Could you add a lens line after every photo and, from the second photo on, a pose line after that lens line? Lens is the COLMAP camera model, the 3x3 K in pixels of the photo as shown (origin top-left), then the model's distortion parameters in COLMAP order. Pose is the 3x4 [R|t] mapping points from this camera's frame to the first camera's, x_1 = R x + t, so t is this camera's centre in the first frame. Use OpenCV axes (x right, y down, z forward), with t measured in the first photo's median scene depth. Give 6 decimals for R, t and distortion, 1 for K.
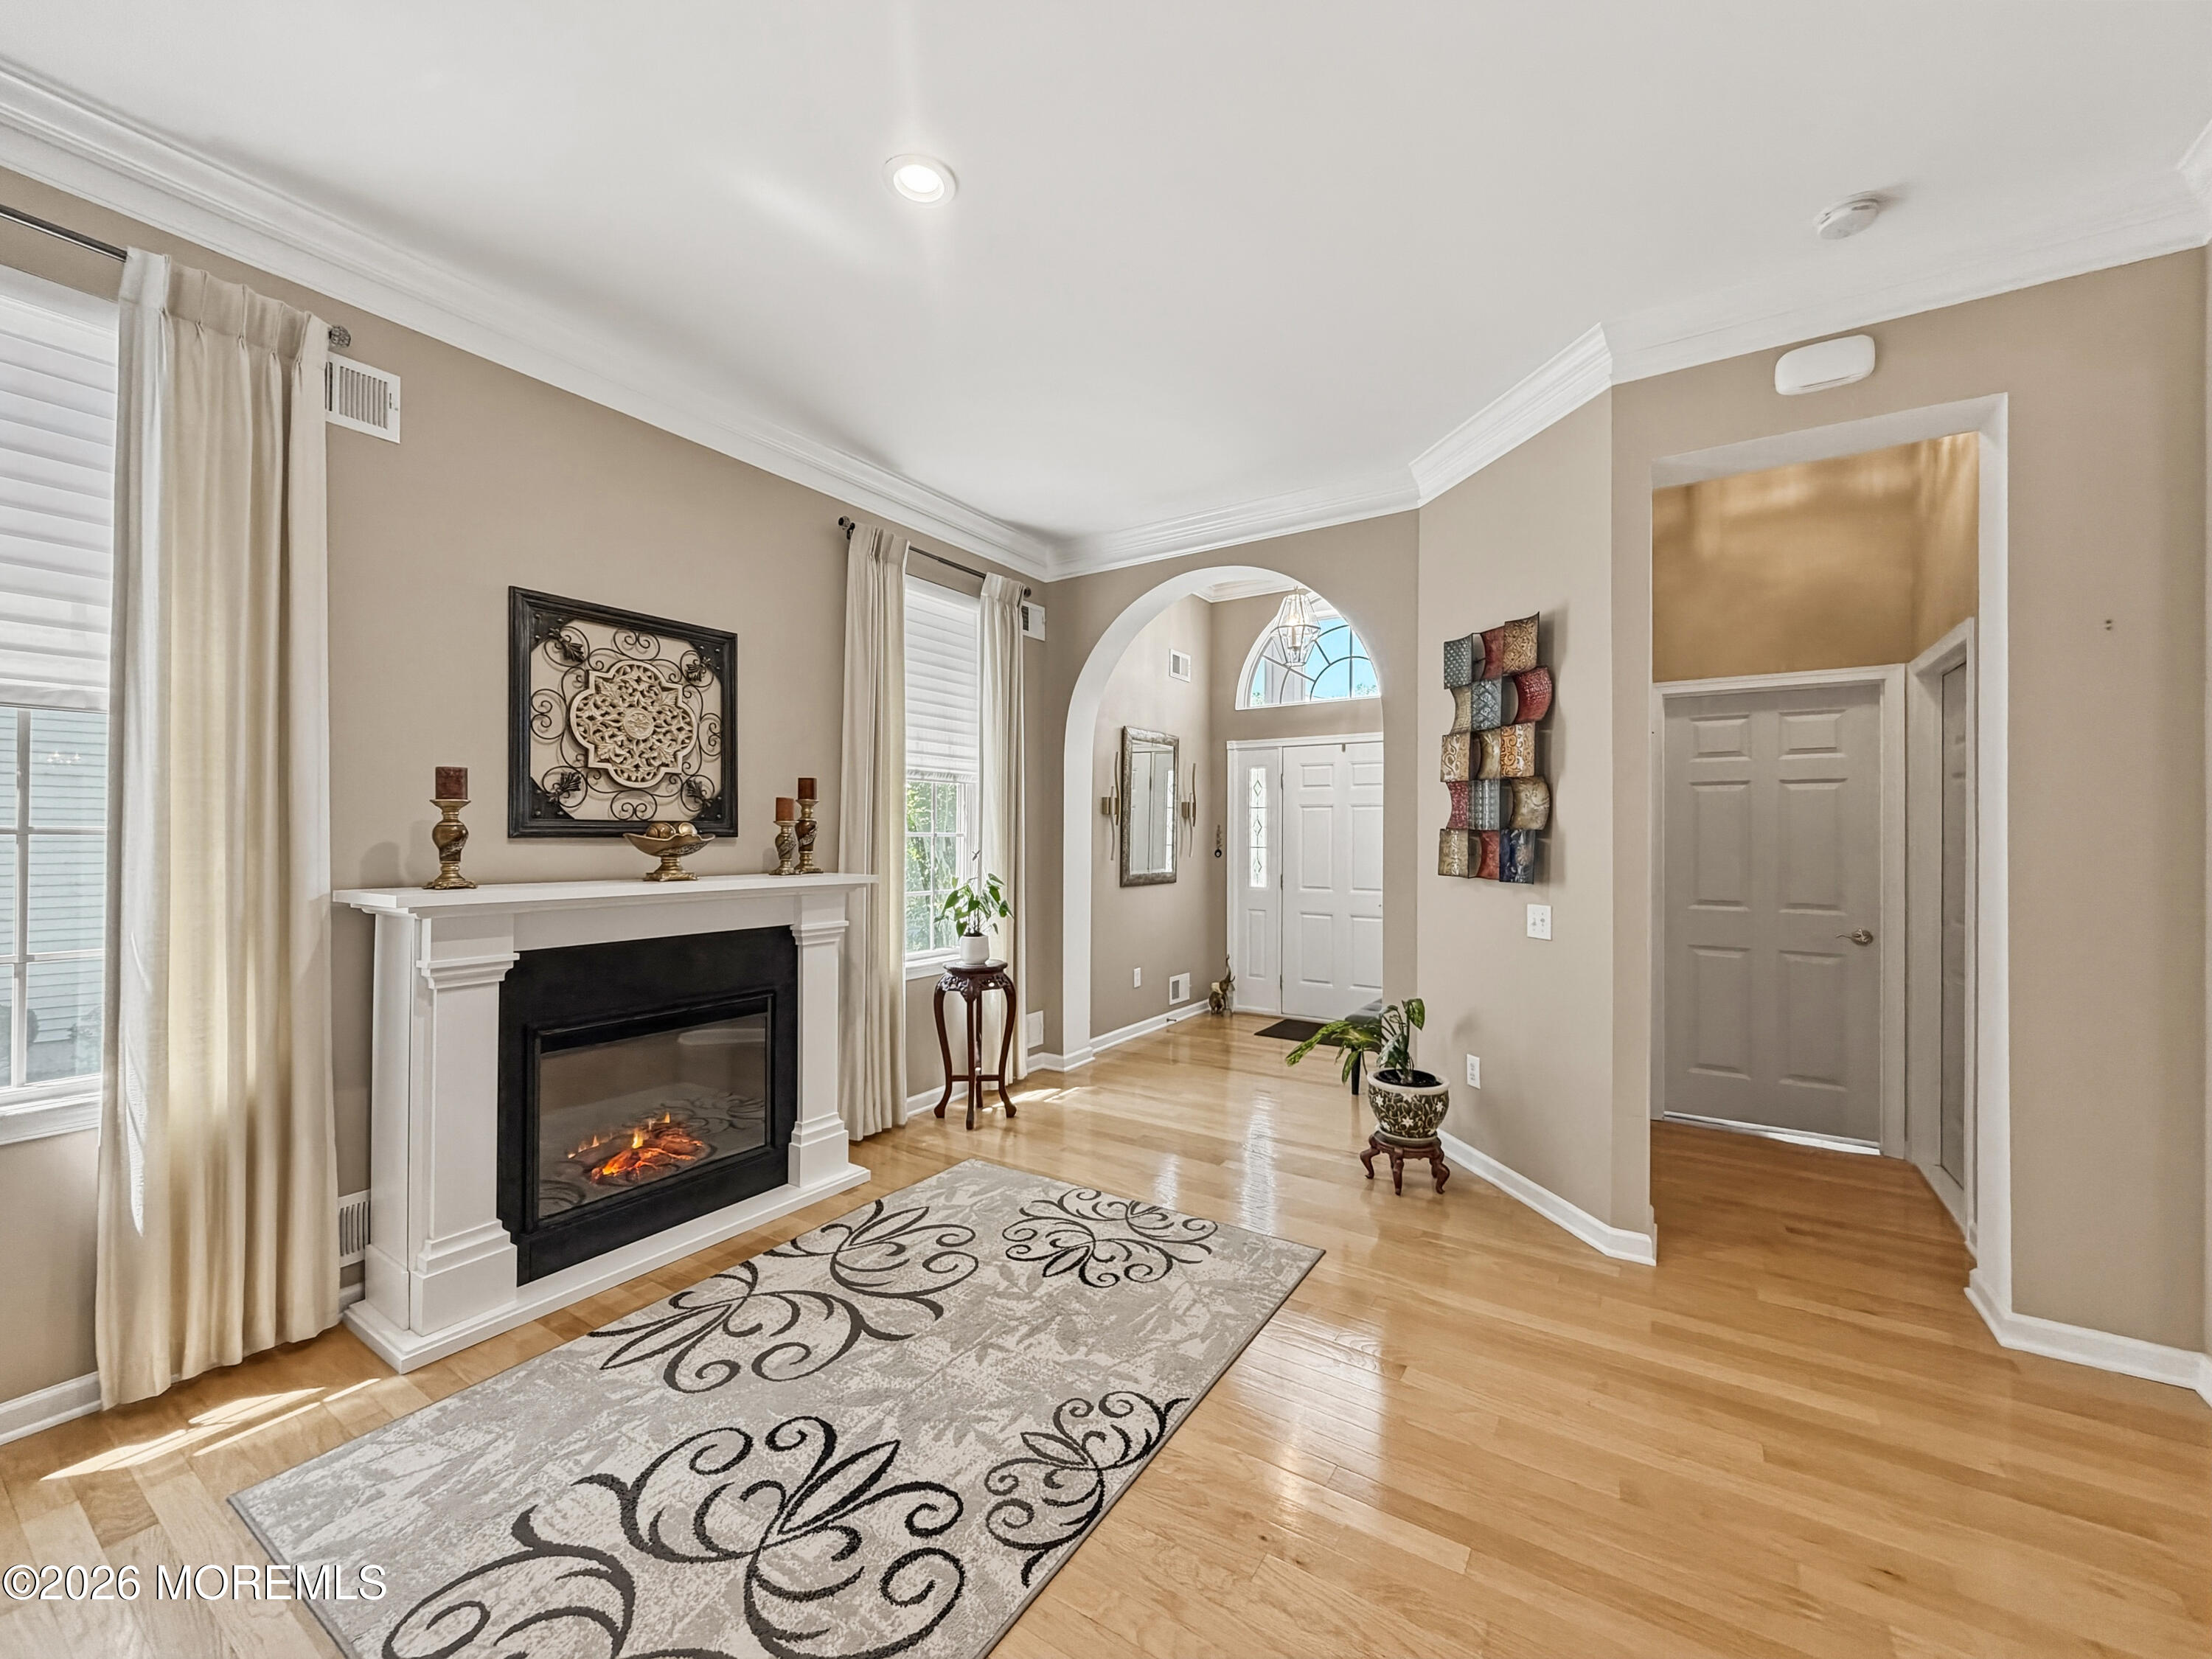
lens RADIAL K [[892.0, 0, 1112.9], [0, 892.0, 841.2], [0, 0, 1]] dist [-0.003232, -0.000046]
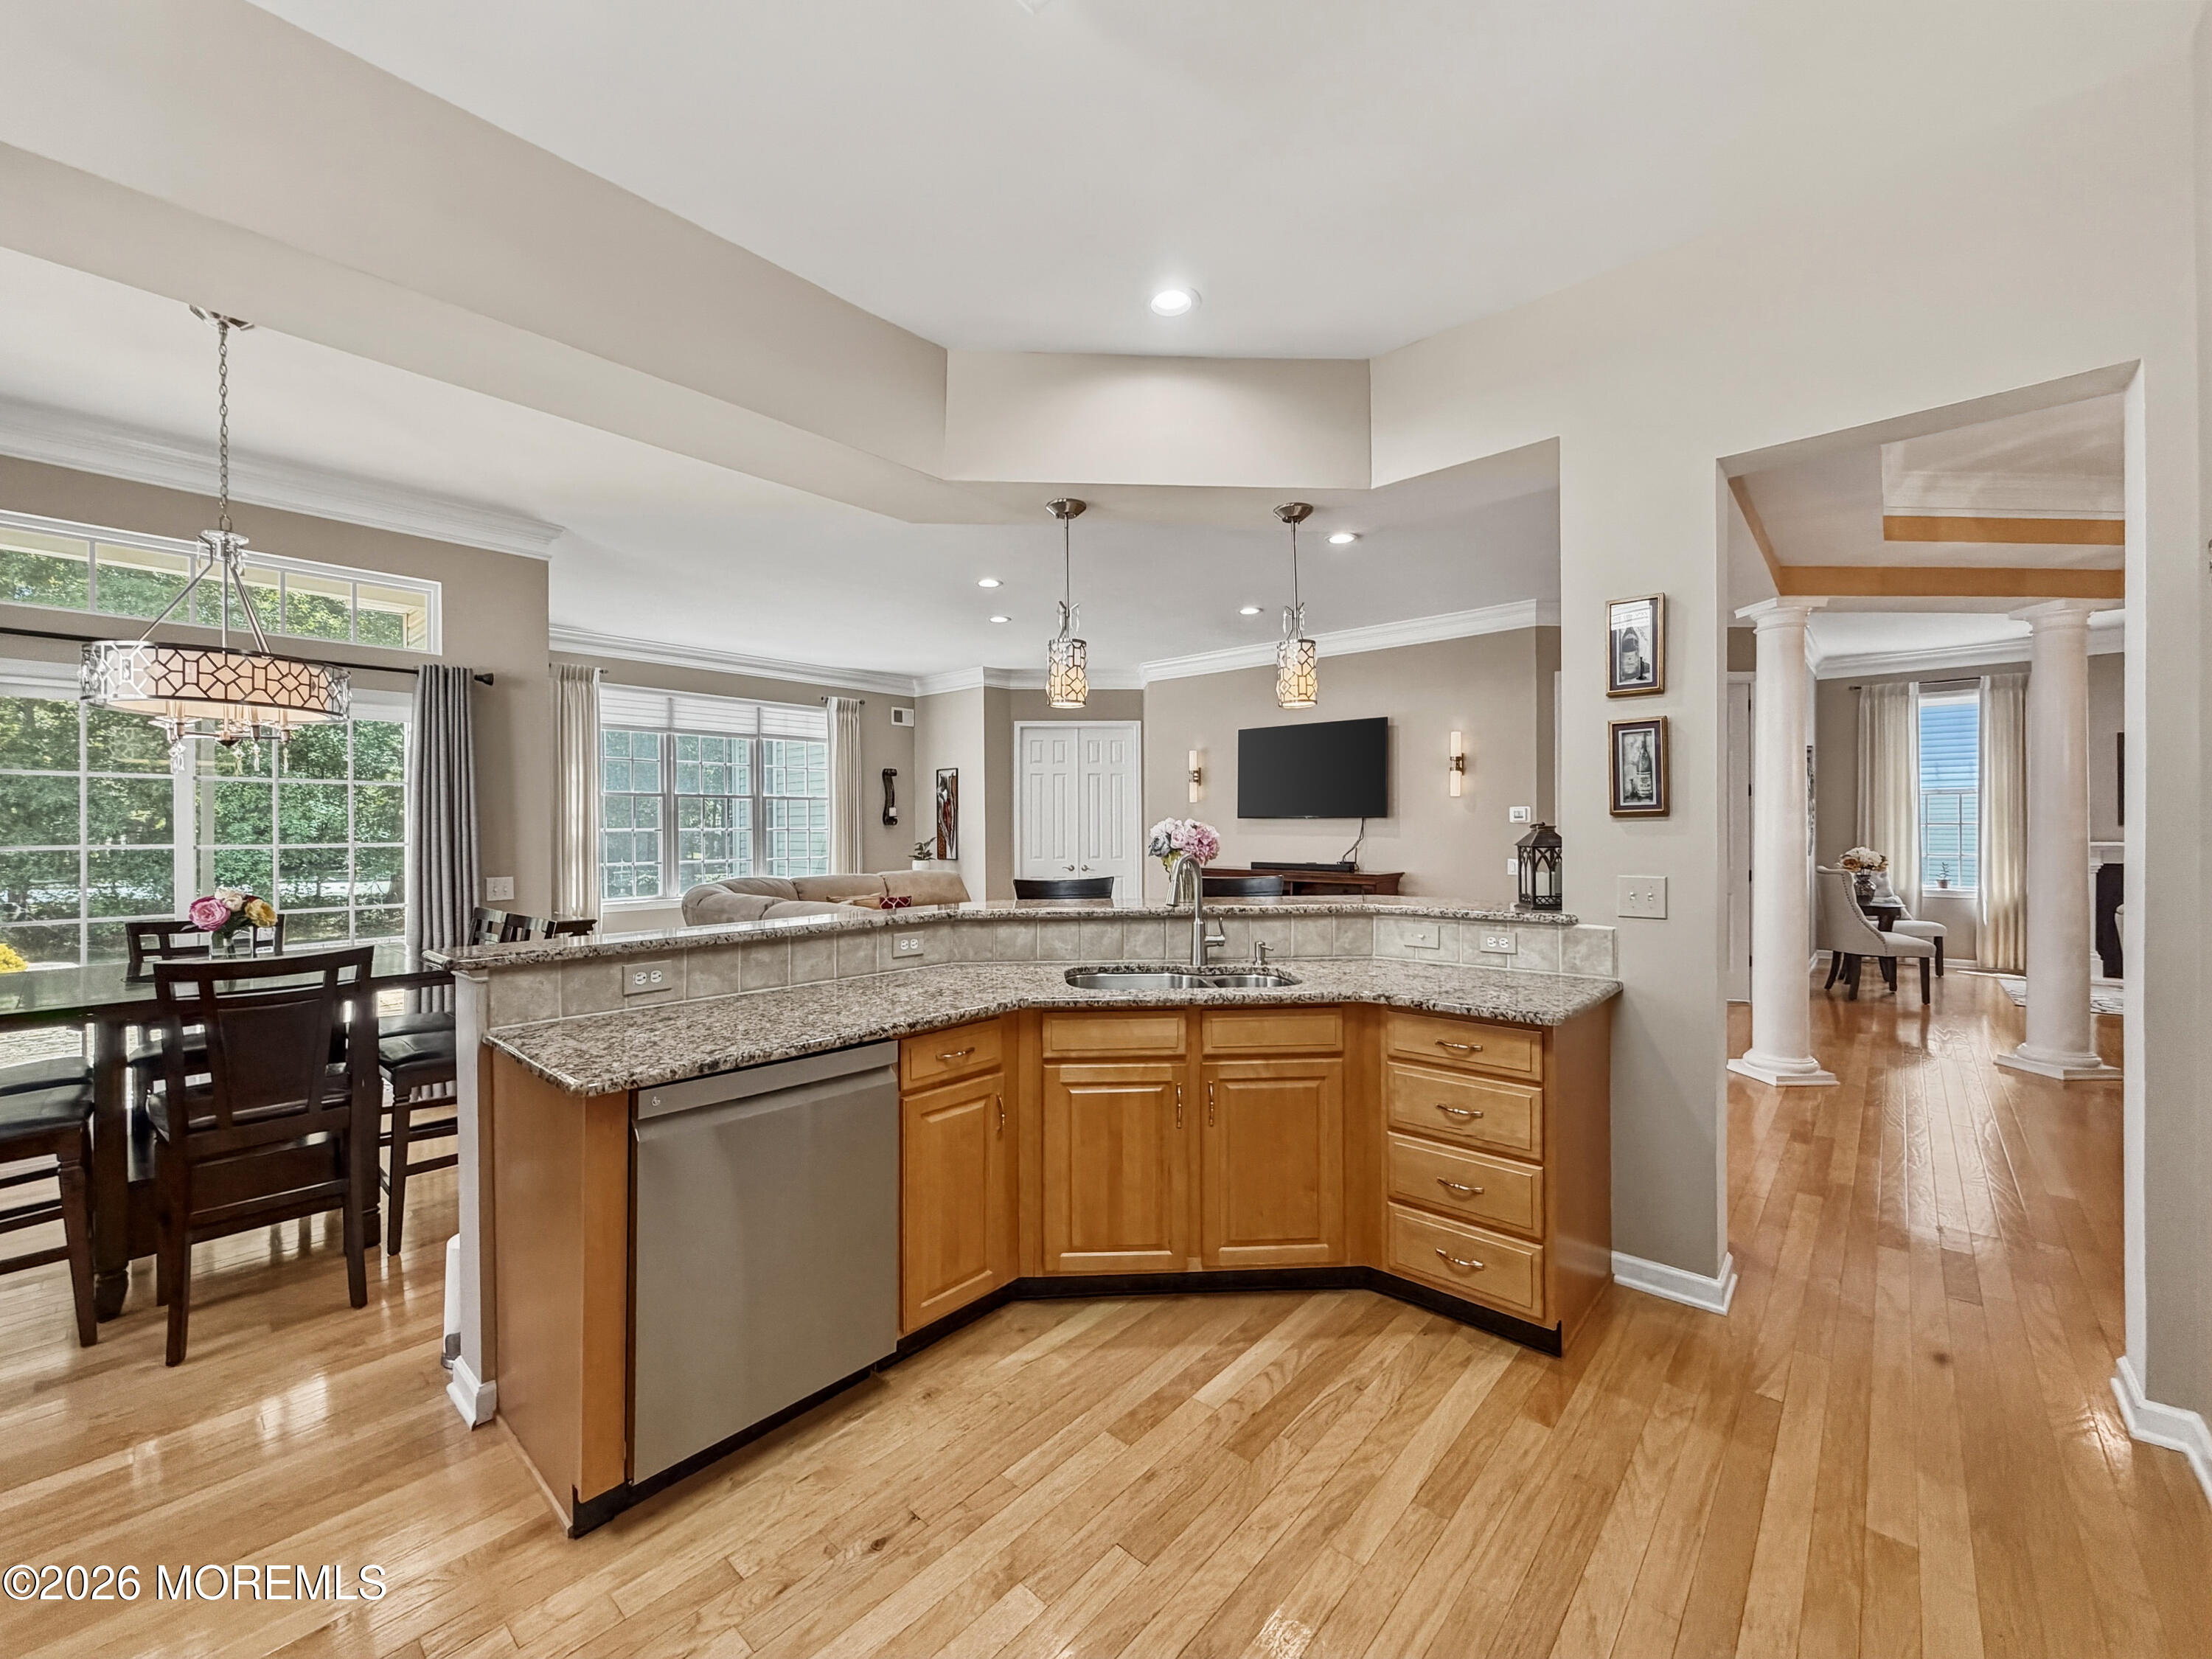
lens RADIAL K [[892.0, 0, 1096.7], [0, 892.0, 827.5], [0, 0, 1]] dist [-0.003232, -0.000046]
pose [[-0.157332, -0.003119, -0.987541, 2.441707], [-0.003199, 0.999991, -0.002649, 0.022548], [0.987541, 0.002742, -0.157340, -1.616524]]
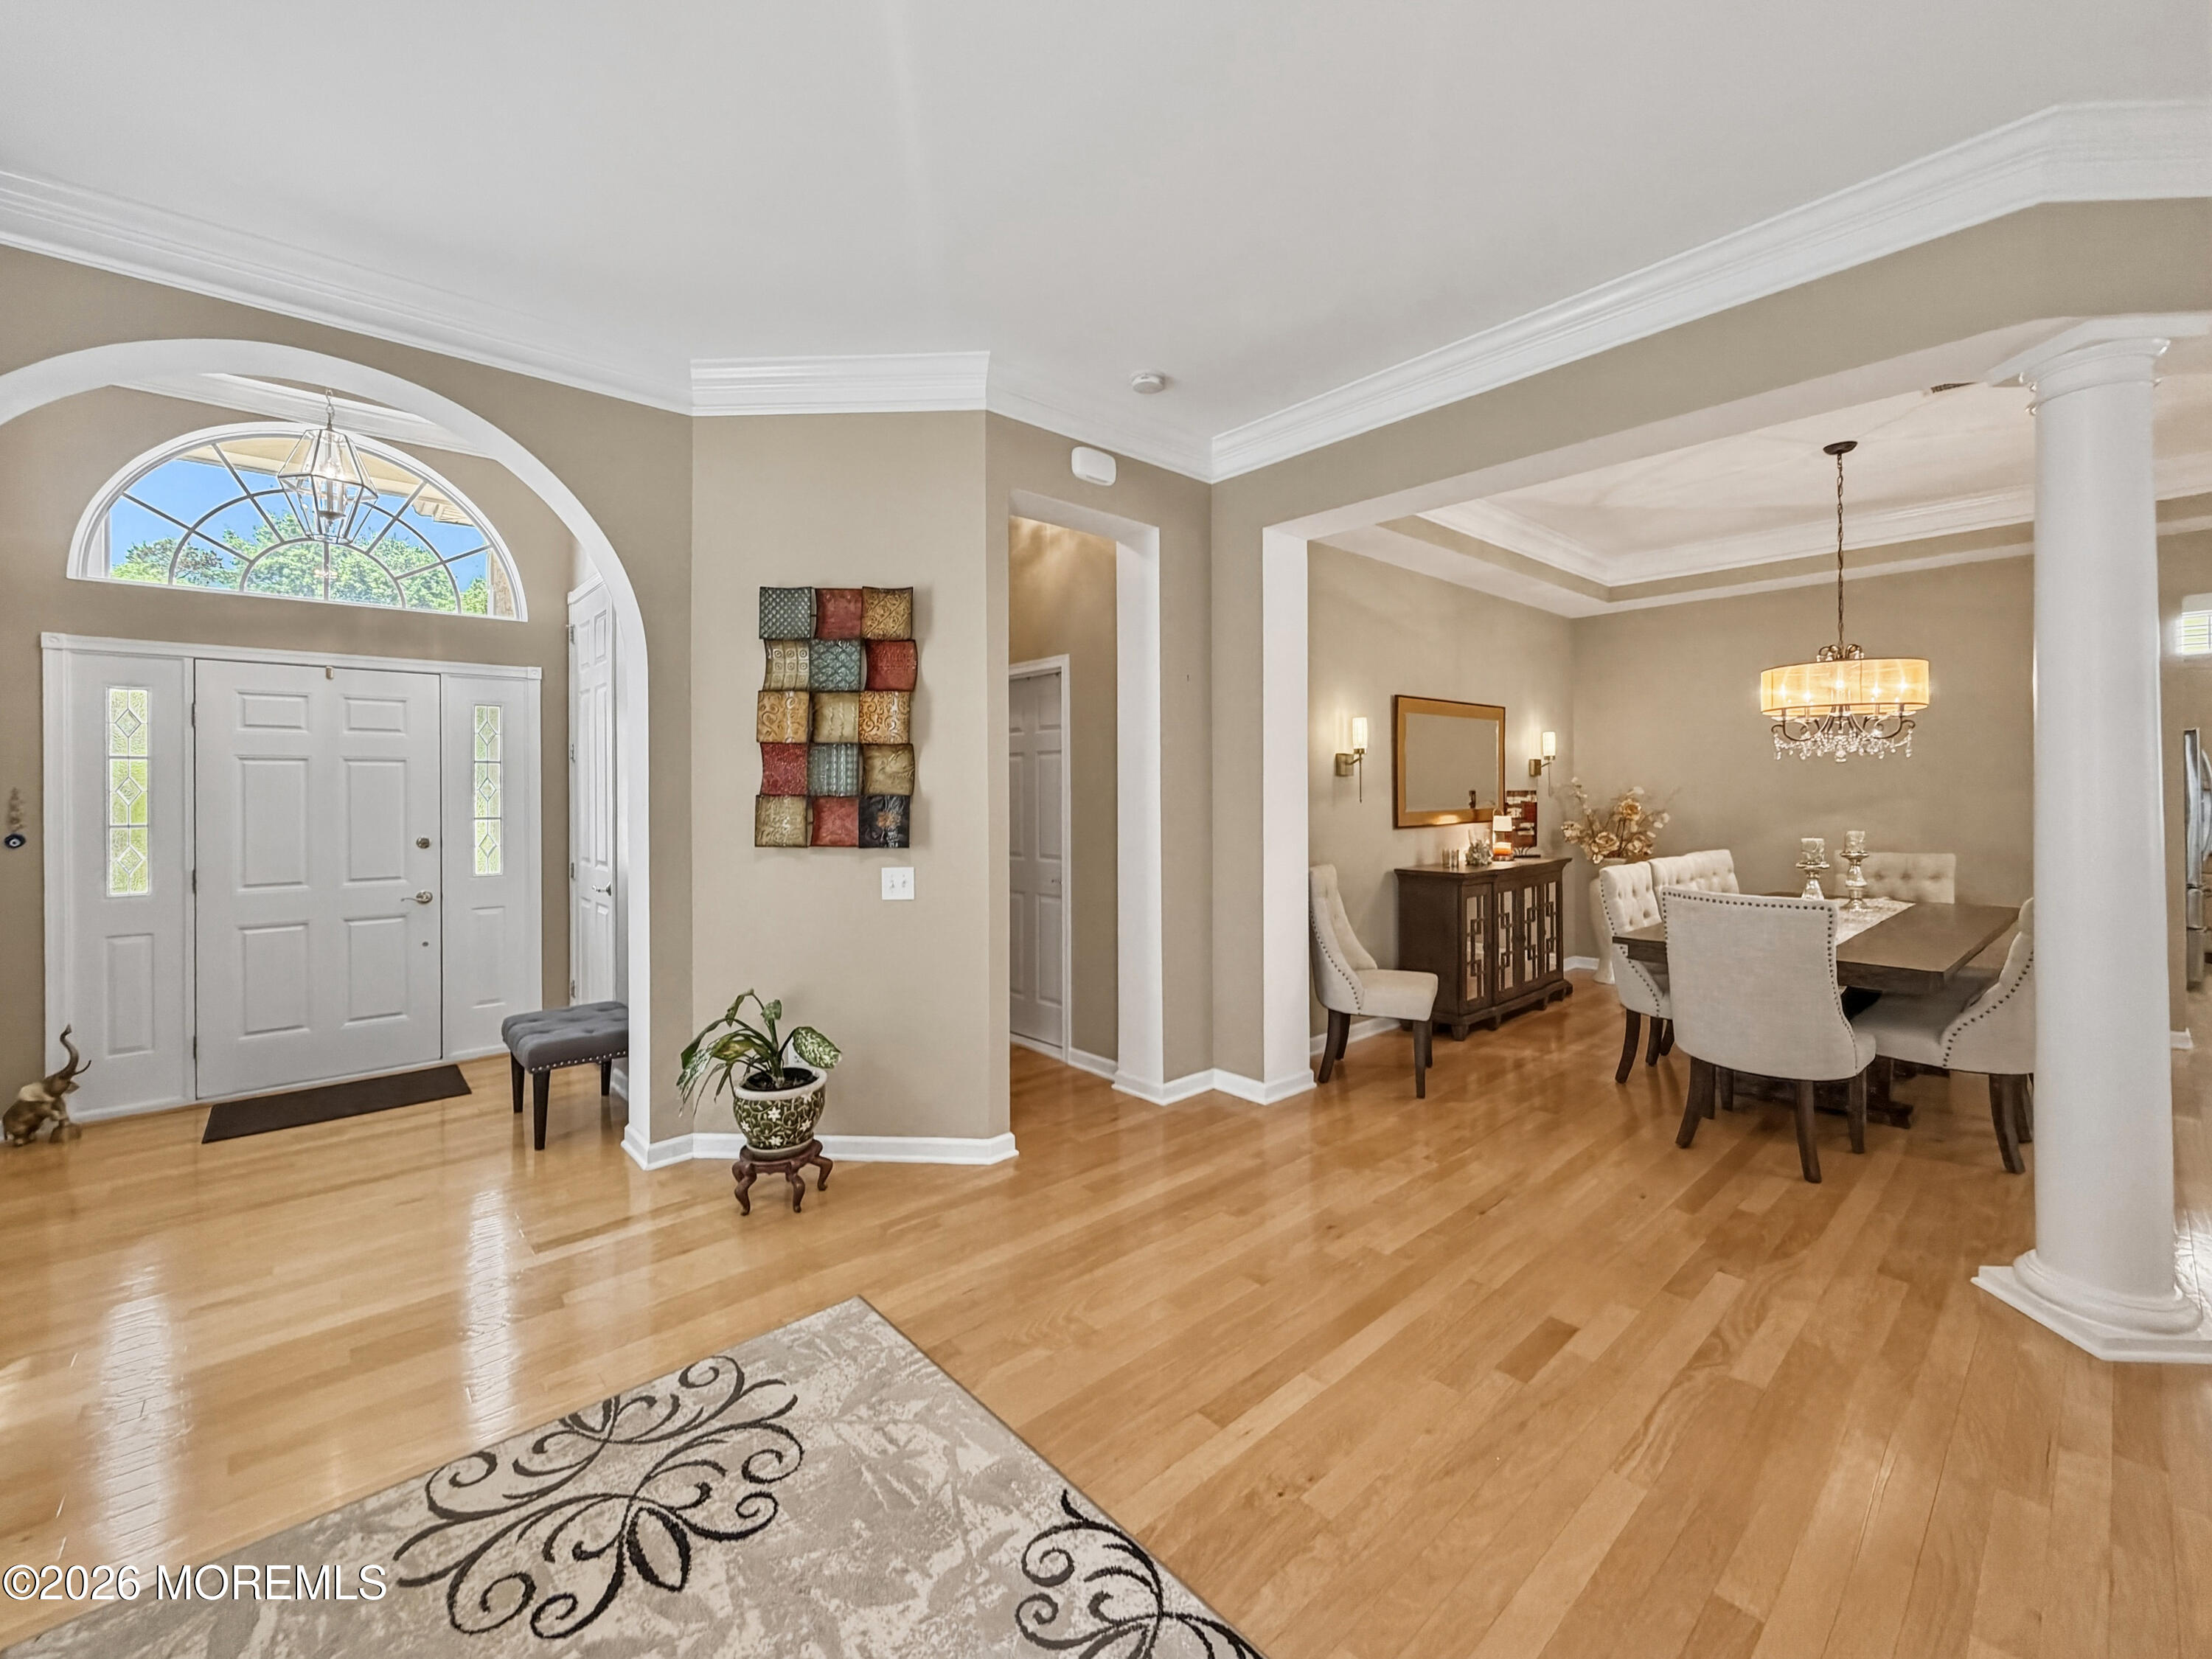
lens RADIAL K [[892.0, 0, 1098.2], [0, 892.0, 809.4], [0, 0, 1]] dist [-0.003232, -0.000046]
pose [[0.264440, -0.027139, 0.964020, -0.508828], [0.014339, 0.999604, 0.024208, -0.021545], [-0.964295, 0.007421, 0.264725, 0.548945]]
